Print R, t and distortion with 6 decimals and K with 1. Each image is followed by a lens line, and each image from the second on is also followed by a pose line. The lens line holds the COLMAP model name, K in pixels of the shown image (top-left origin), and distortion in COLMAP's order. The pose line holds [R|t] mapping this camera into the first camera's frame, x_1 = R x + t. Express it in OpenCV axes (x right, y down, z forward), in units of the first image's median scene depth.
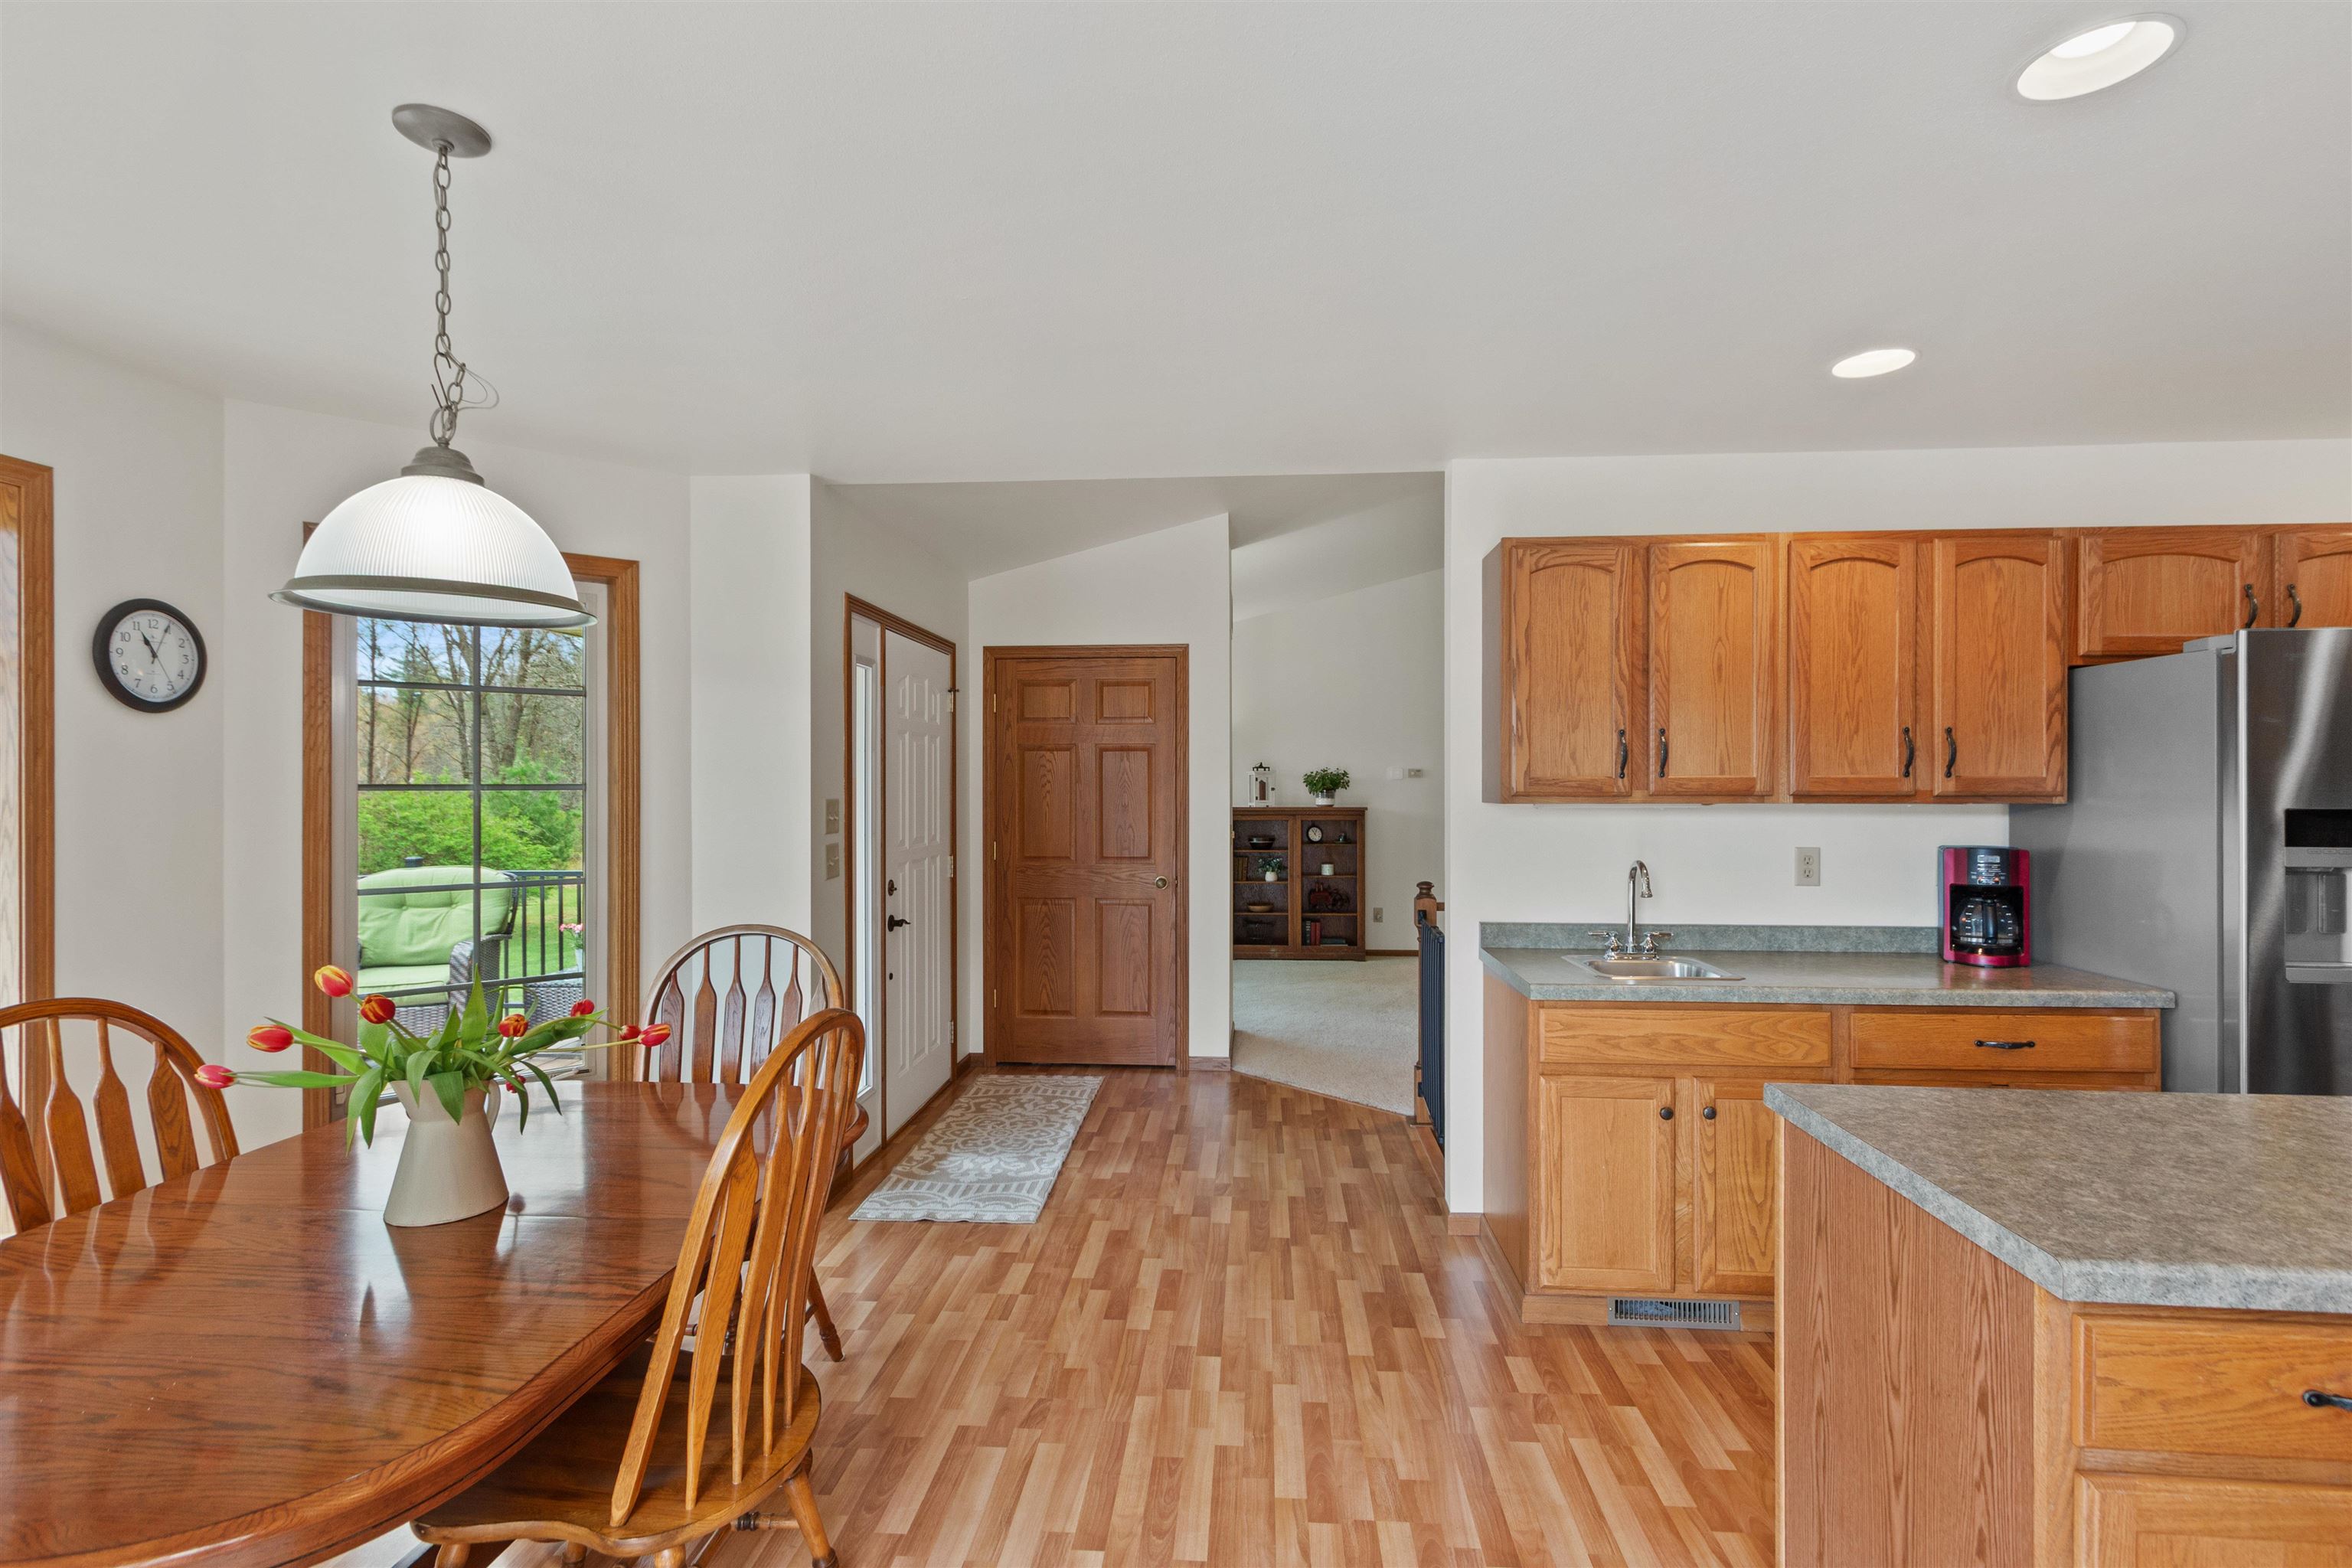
lens RADIAL K [[1096.6, 0, 1175.0], [0, 1096.6, 777.3], [0, 0, 1]] dist [0.007783, -0.002545]
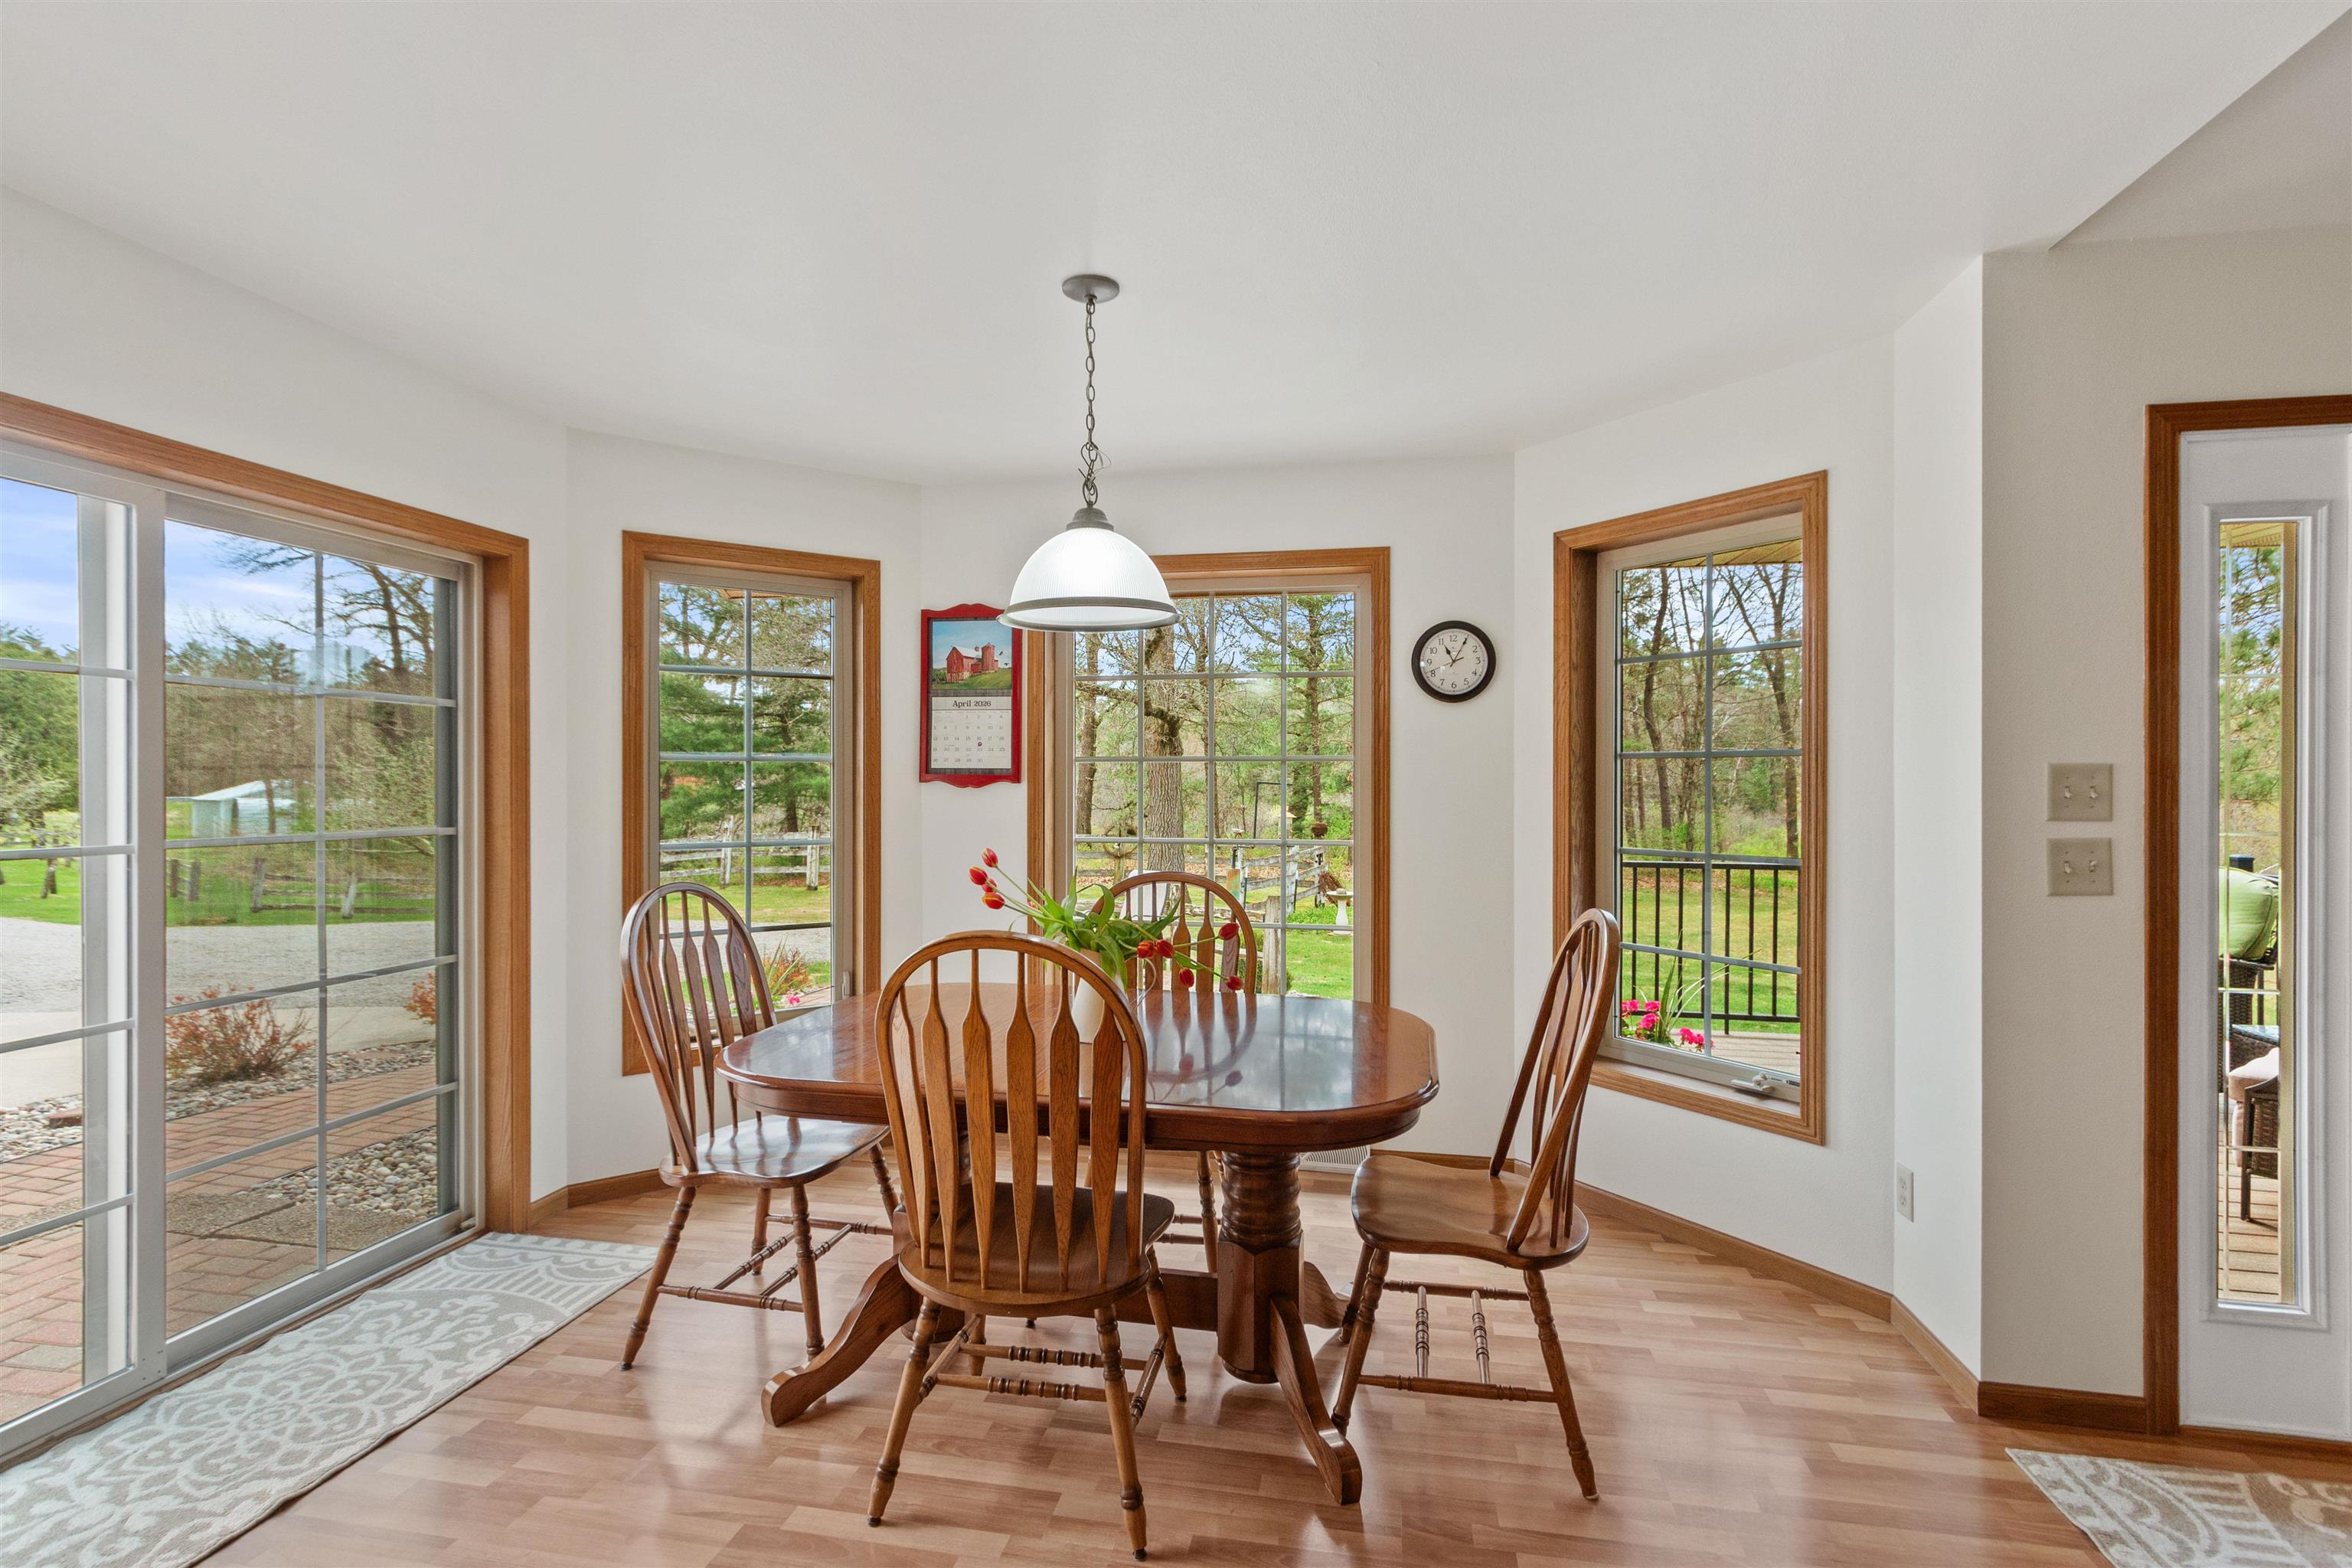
lens RADIAL K [[1096.6, 0, 1184.0], [0, 1096.6, 781.8], [0, 0, 1]] dist [0.007783, -0.002545]
pose [[-0.115165, 0.000895, -0.993346, 0.420181], [0.002903, 0.999996, 0.000565, 0.034412], [0.993342, -0.002818, -0.115167, 0.717761]]
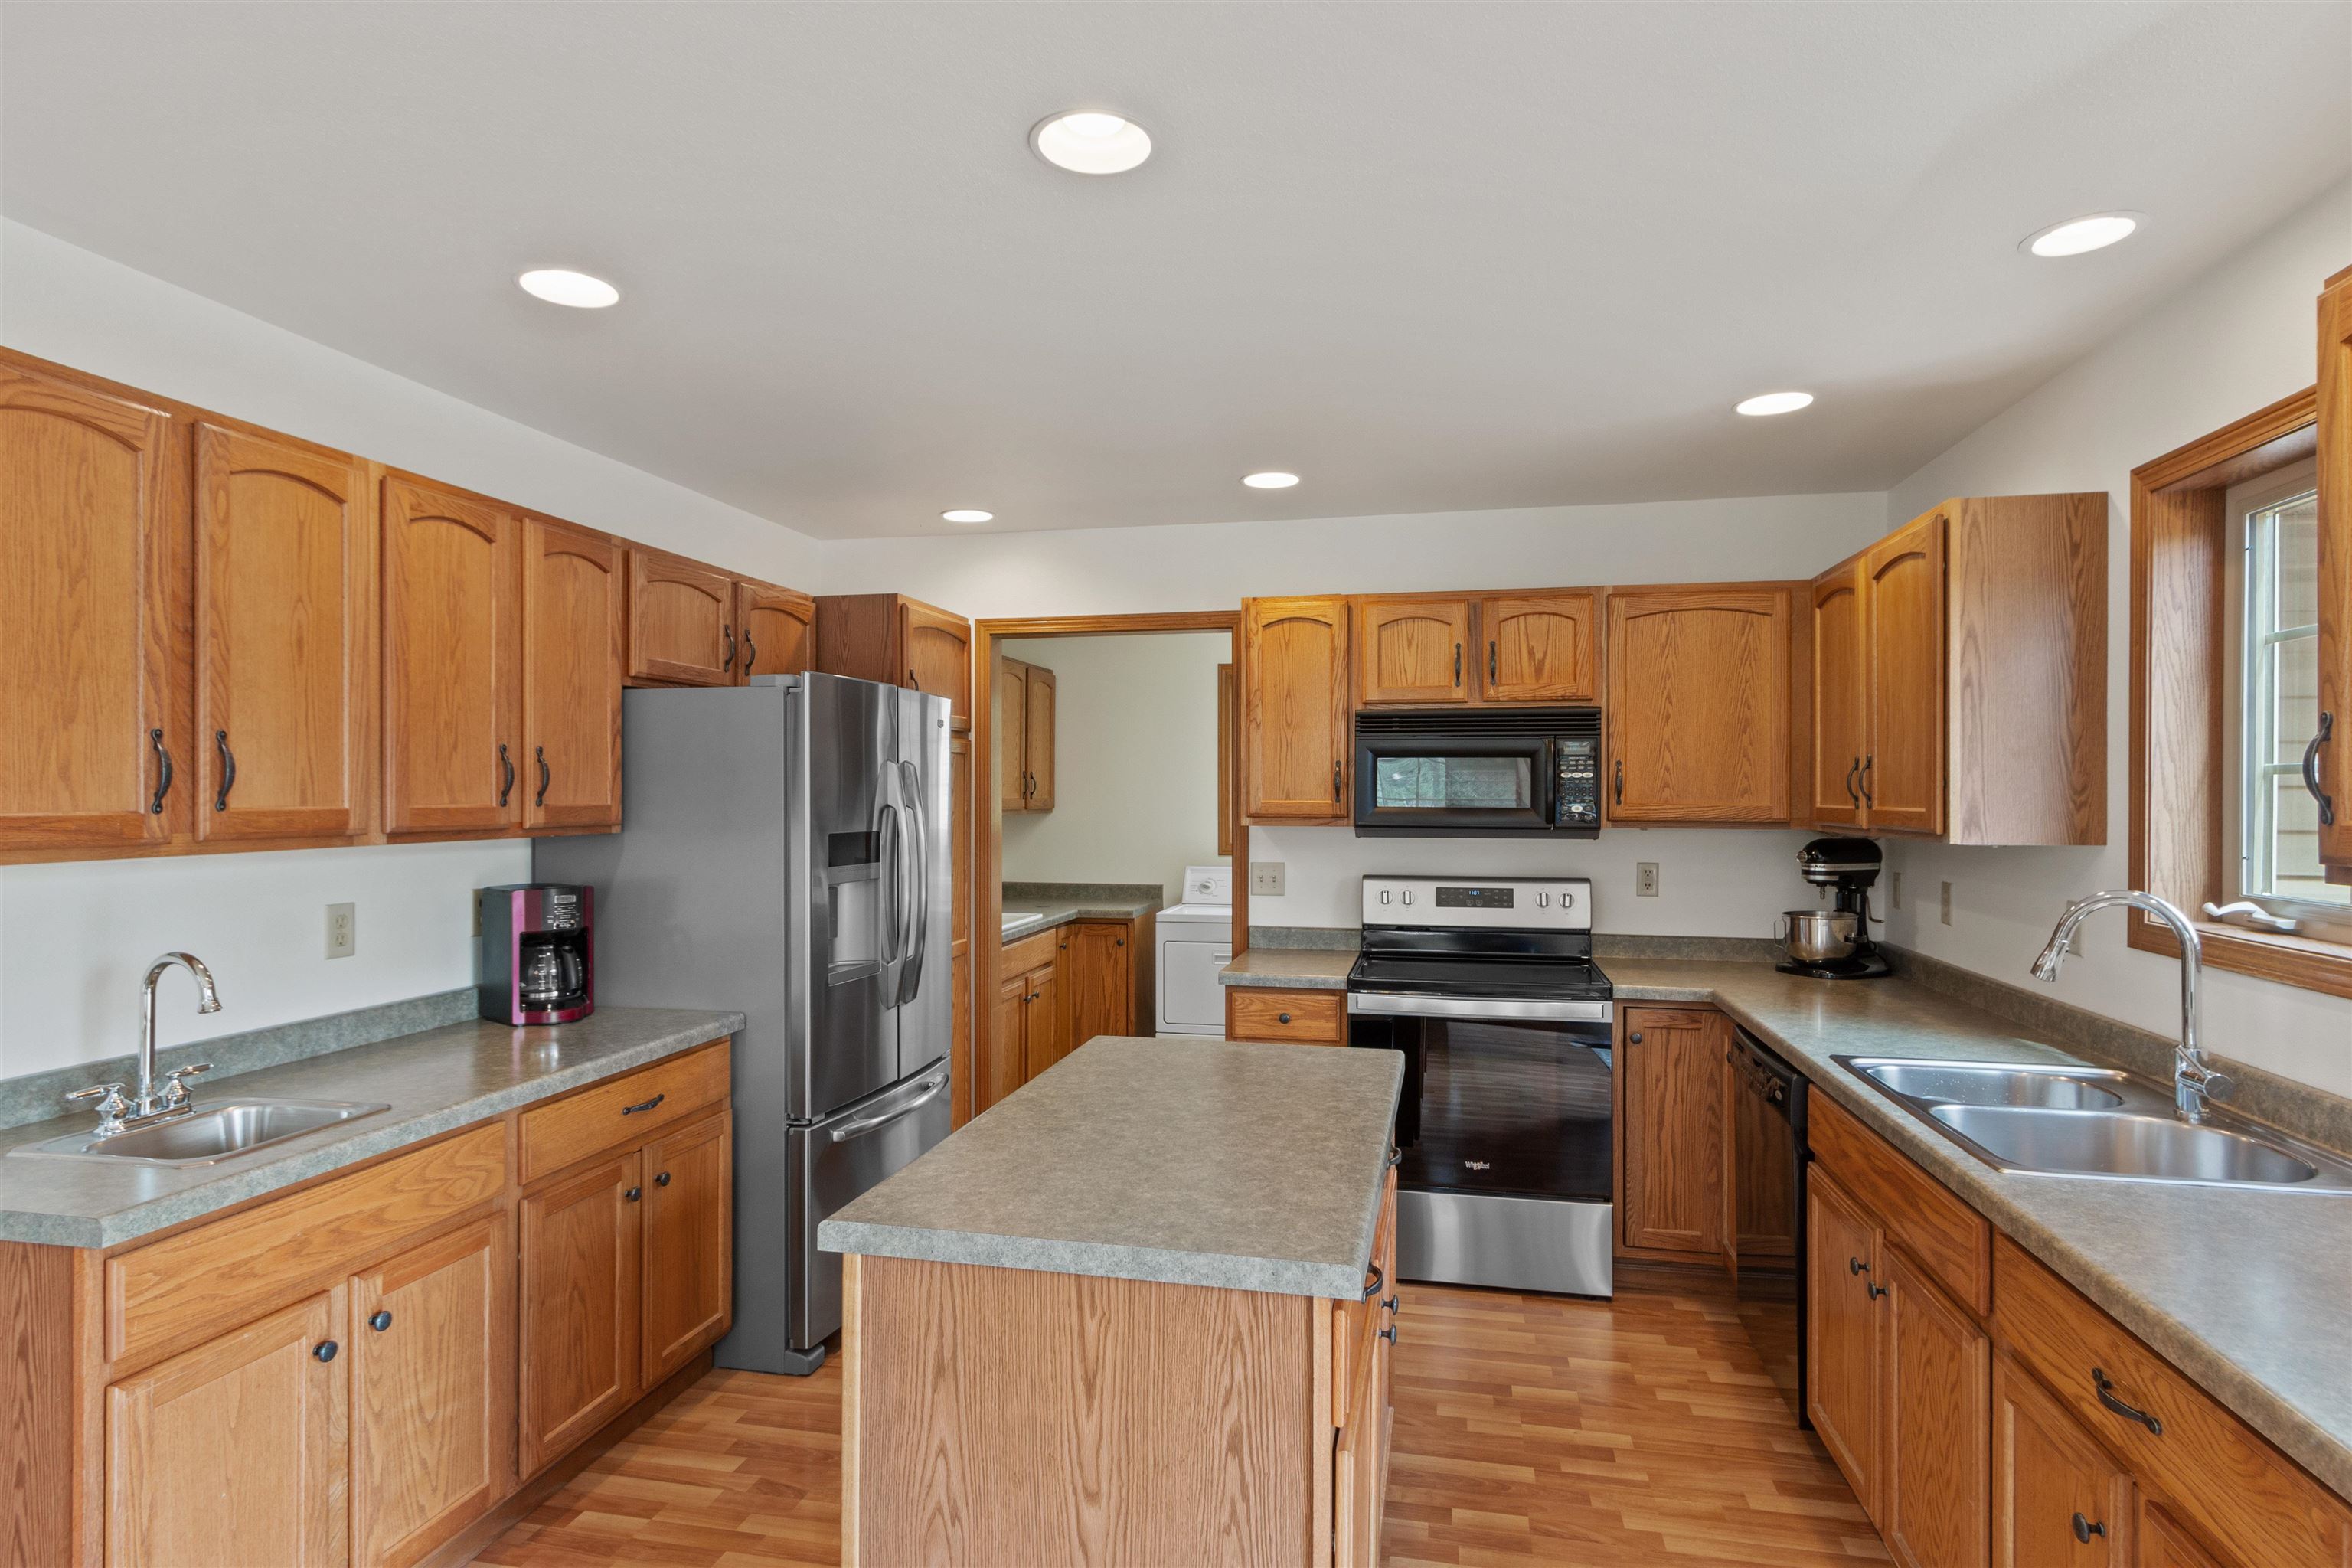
lens RADIAL K [[1247.4, 0, 1185.6], [0, 1247.4, 800.7], [0, 0, 1]] dist [0.013033, 0.000263]
pose [[0.138611, -0.006716, 0.990324, -0.174235], [-0.005198, 0.999958, 0.007509, -0.013953], [-0.990333, -0.006188, 0.138570, 0.377878]]
